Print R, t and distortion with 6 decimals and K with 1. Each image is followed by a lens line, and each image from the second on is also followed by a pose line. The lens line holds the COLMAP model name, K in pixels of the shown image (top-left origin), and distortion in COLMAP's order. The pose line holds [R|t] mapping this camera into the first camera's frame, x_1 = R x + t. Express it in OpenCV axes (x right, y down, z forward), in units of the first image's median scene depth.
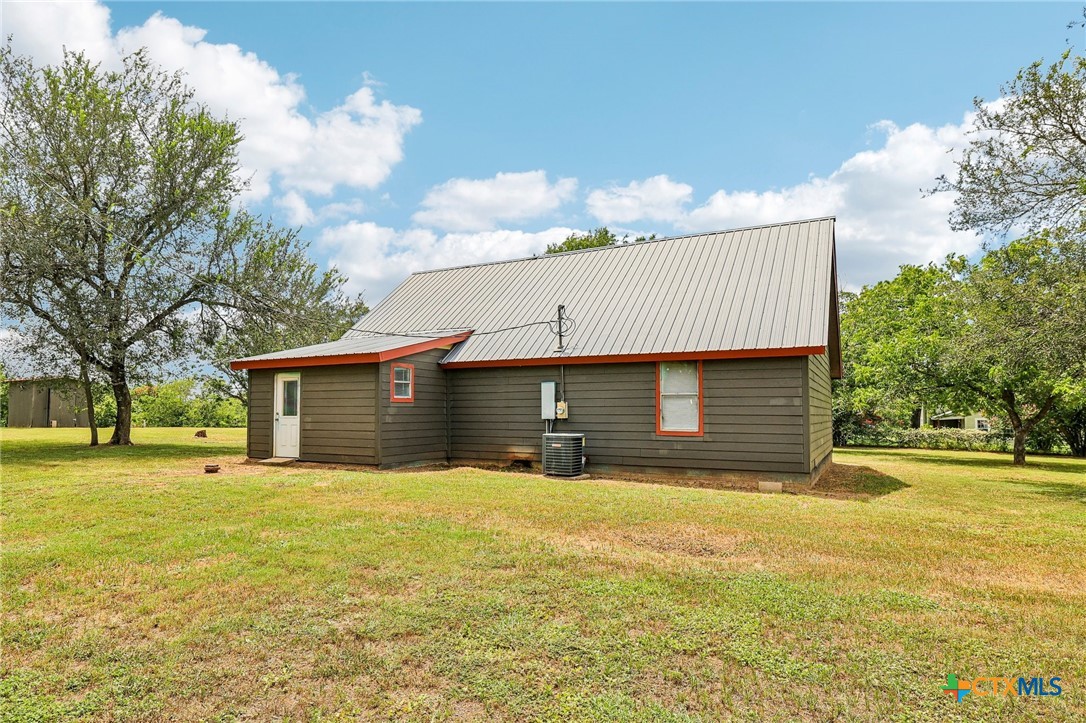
lens RADIAL K [[608.8, 0, 539.6], [0, 608.8, 371.4], [0, 0, 1]] dist [-0.006000, 0.002653]
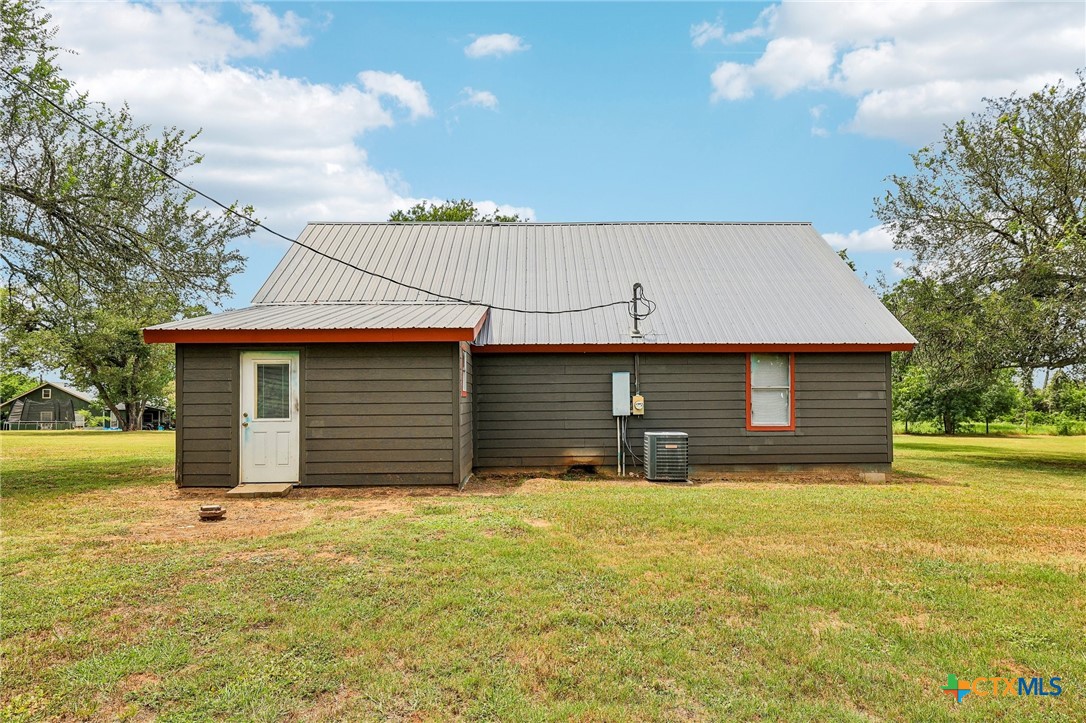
lens RADIAL K [[608.8, 0, 540.3], [0, 608.8, 369.5], [0, 0, 1]] dist [-0.006000, 0.002653]
pose [[0.868976, 0.017194, 0.494555, -0.609267], [-0.025299, 0.999633, 0.009700, 0.009896], [-0.494207, -0.020941, 0.869092, 0.375680]]
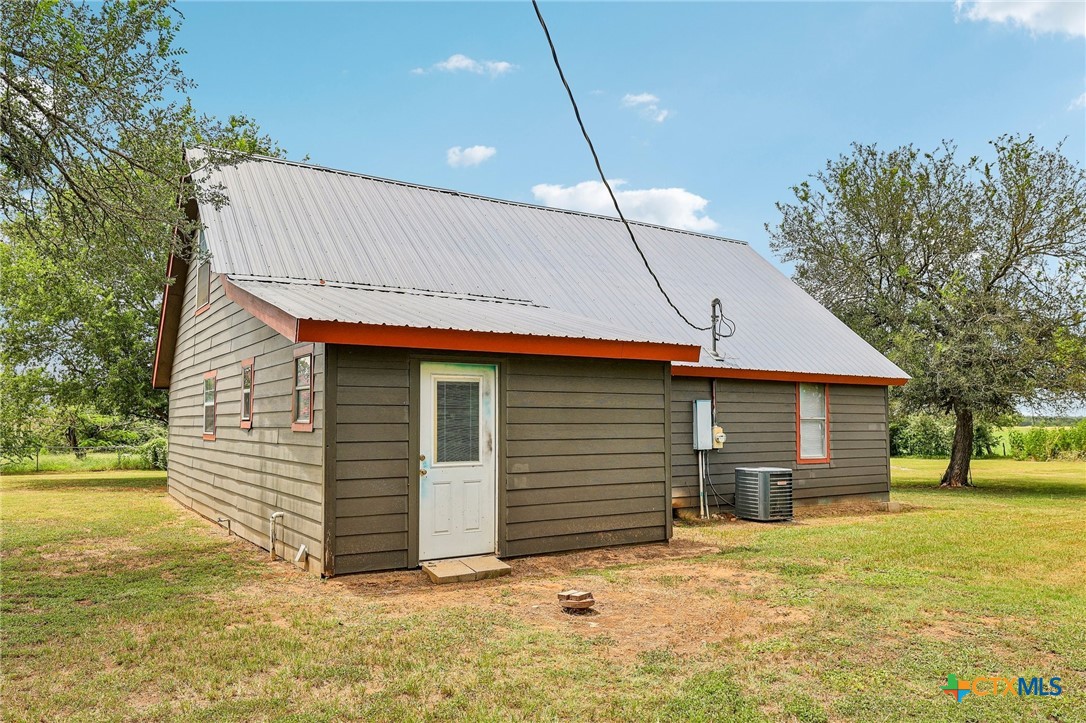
lens RADIAL K [[783.8, 0, 547.2], [0, 783.8, 368.8], [0, 0, 1]] dist [0.001830, -0.002442]
pose [[0.479489, 0.055733, 0.875776, -1.106291], [-0.060615, 0.997701, -0.030305, 0.024481], [-0.875452, -0.038555, 0.481765, 0.848400]]
